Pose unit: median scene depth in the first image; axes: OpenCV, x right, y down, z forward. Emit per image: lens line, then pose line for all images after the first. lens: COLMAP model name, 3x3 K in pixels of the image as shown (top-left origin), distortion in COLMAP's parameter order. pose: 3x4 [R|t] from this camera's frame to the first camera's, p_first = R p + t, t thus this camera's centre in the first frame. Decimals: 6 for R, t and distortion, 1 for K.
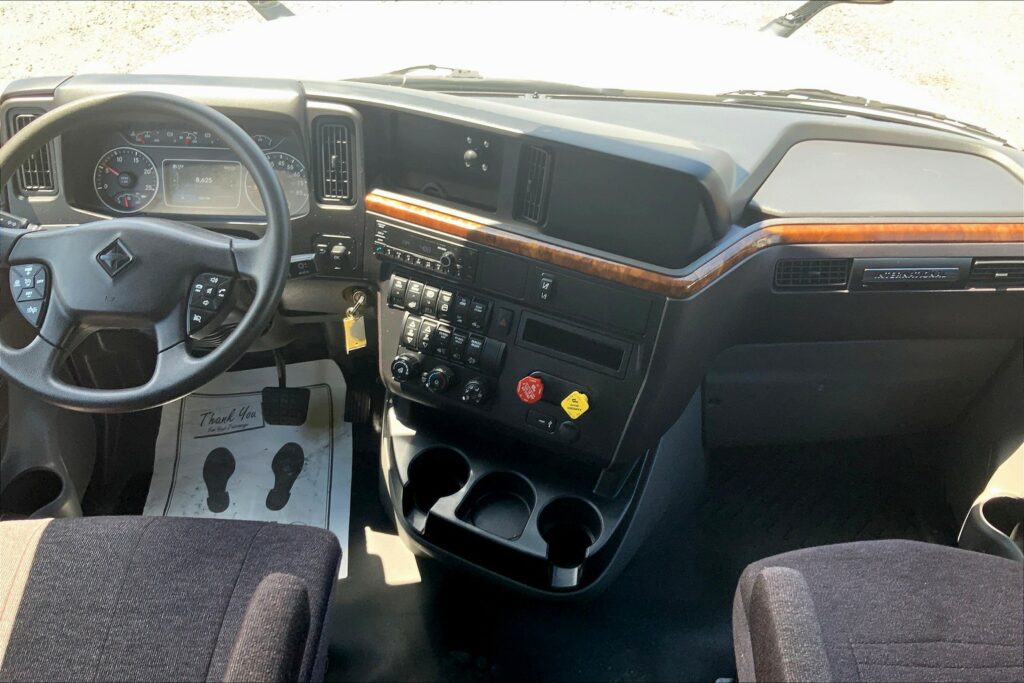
lens RADIAL K [[855.4, 0, 512.0], [0, 855.4, 341.5], [0, 0, 1]] dist [0.089247, -0.193896]
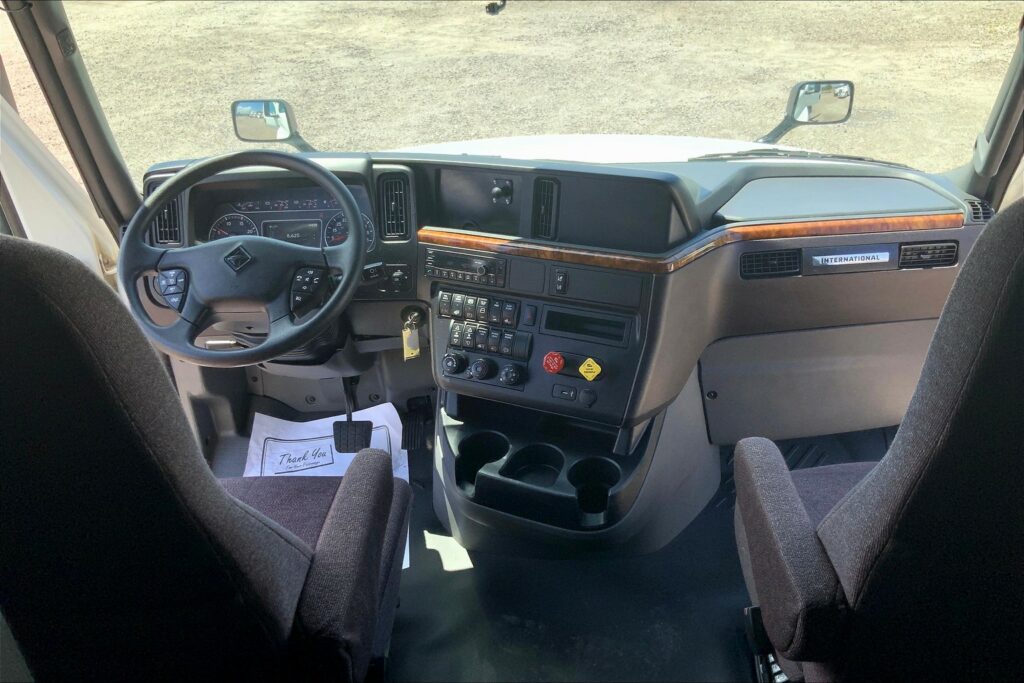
lens RADIAL K [[854.0, 0, 512.0], [0, 854.0, 341.5], [0, 0, 1]] dist [0.114150, -0.257934]
pose [[0.997452, -0.063997, -0.031514, 0.002095], [0.055044, 0.971482, -0.230635, 0.300214], [0.045376, 0.228312, 0.972530, -0.217376]]
